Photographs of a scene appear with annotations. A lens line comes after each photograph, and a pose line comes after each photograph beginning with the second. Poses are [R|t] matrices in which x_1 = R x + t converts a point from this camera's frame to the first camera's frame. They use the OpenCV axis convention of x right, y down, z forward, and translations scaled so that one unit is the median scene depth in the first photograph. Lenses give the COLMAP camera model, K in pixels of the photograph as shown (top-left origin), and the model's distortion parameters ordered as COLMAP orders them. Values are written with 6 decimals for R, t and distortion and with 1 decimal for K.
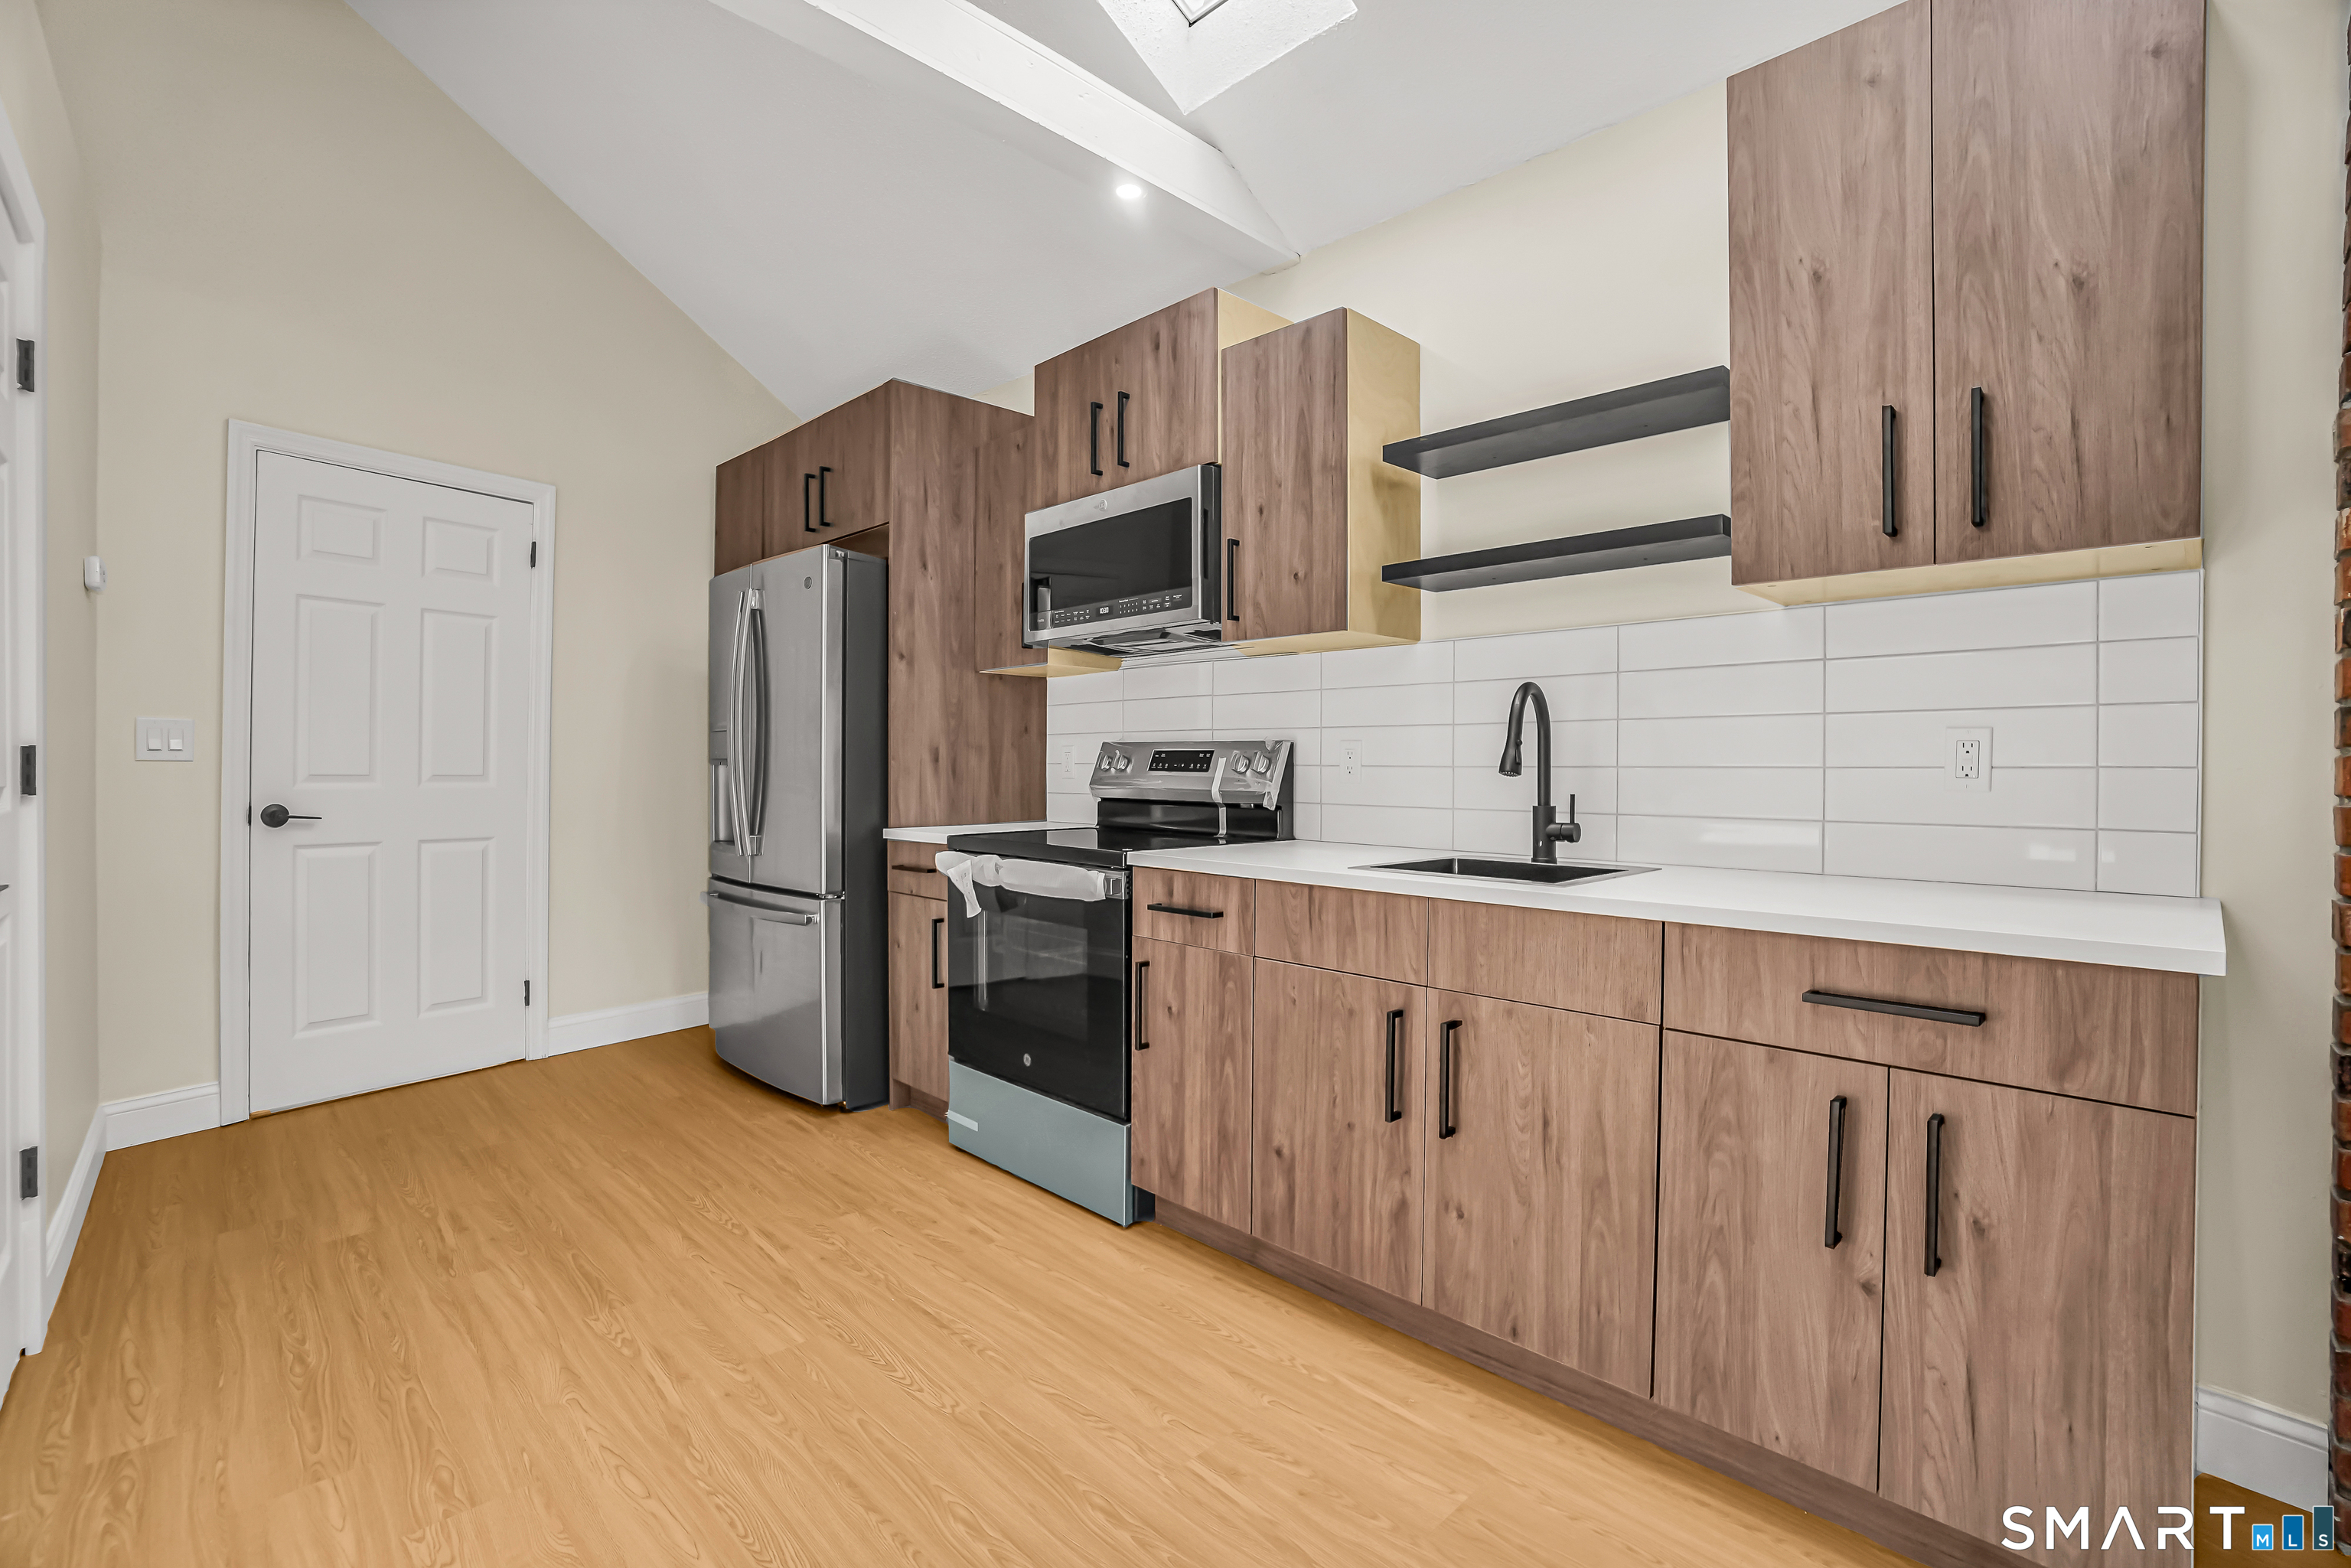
lens RADIAL K [[1061.9, 0, 1166.2], [0, 1061.9, 770.3], [0, 0, 1]] dist [-0.051427, 0.012715]
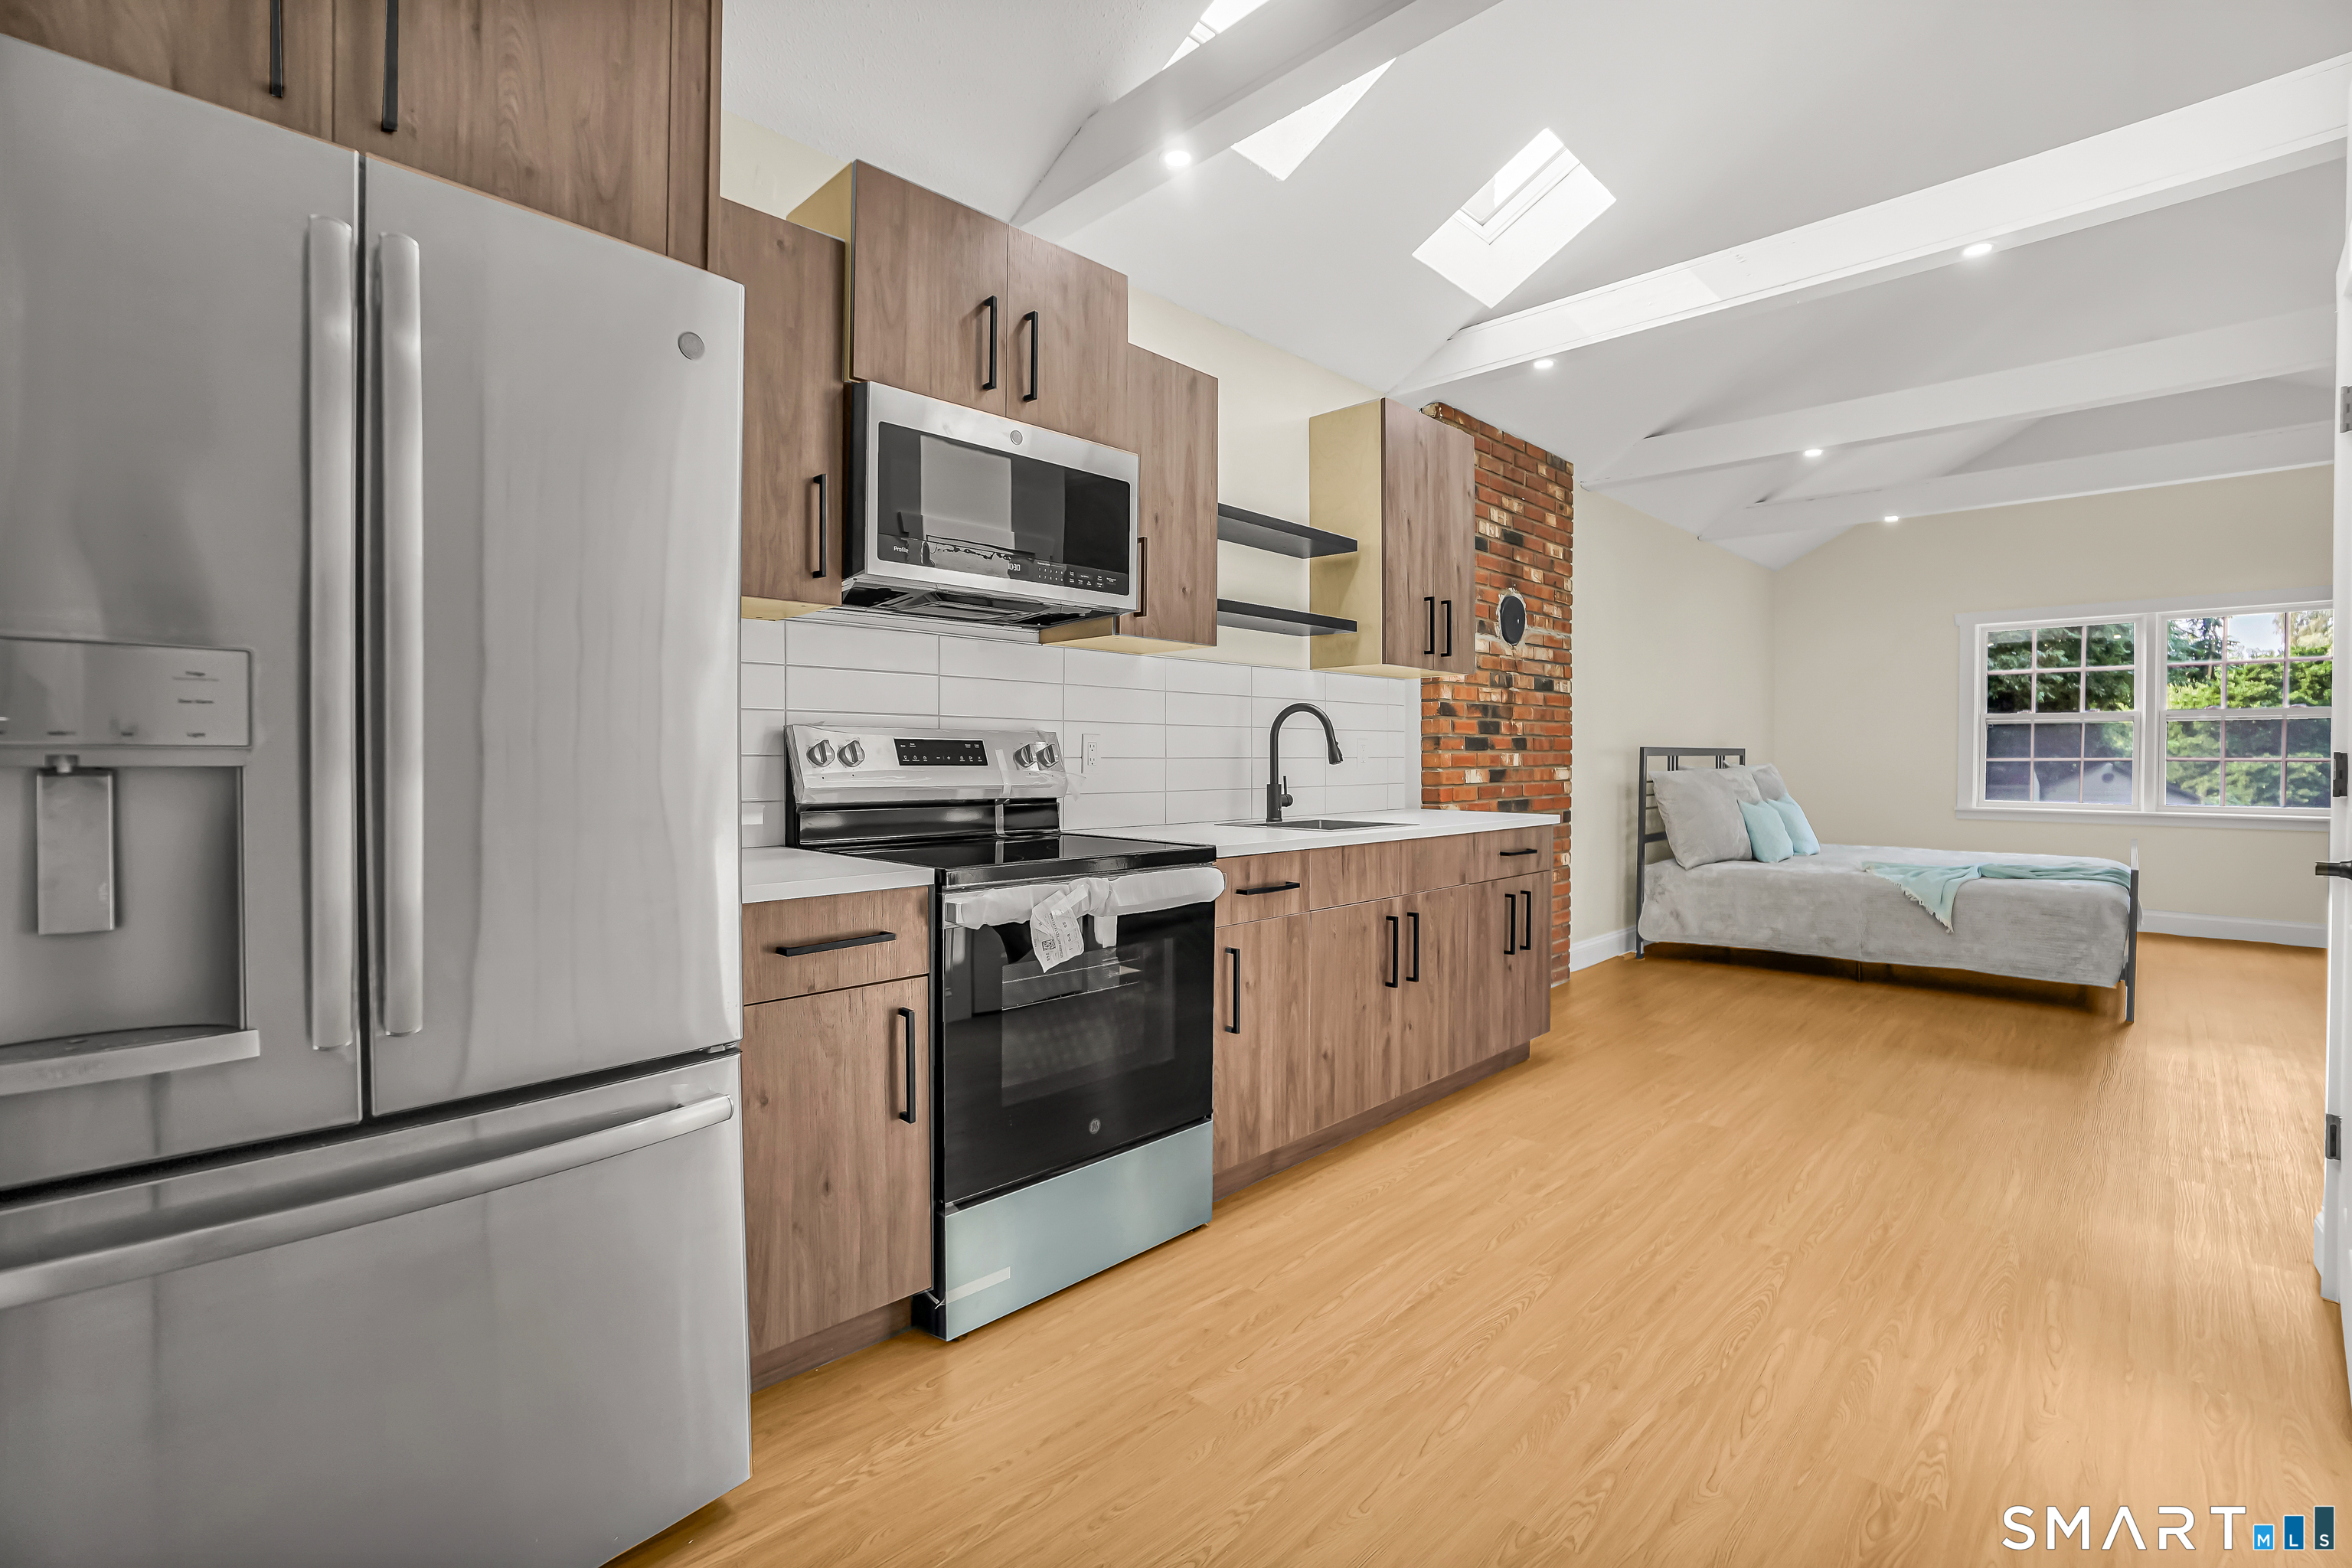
lens RADIAL K [[1062.4, 0, 1167.0], [0, 1062.4, 771.1], [0, 0, 1]] dist [-0.051427, 0.012715]
pose [[-0.035080, -0.017587, 0.999230, -1.137252], [0.001726, 0.999843, 0.017658, -0.011849], [-0.999383, 0.002344, -0.035044, 1.190061]]
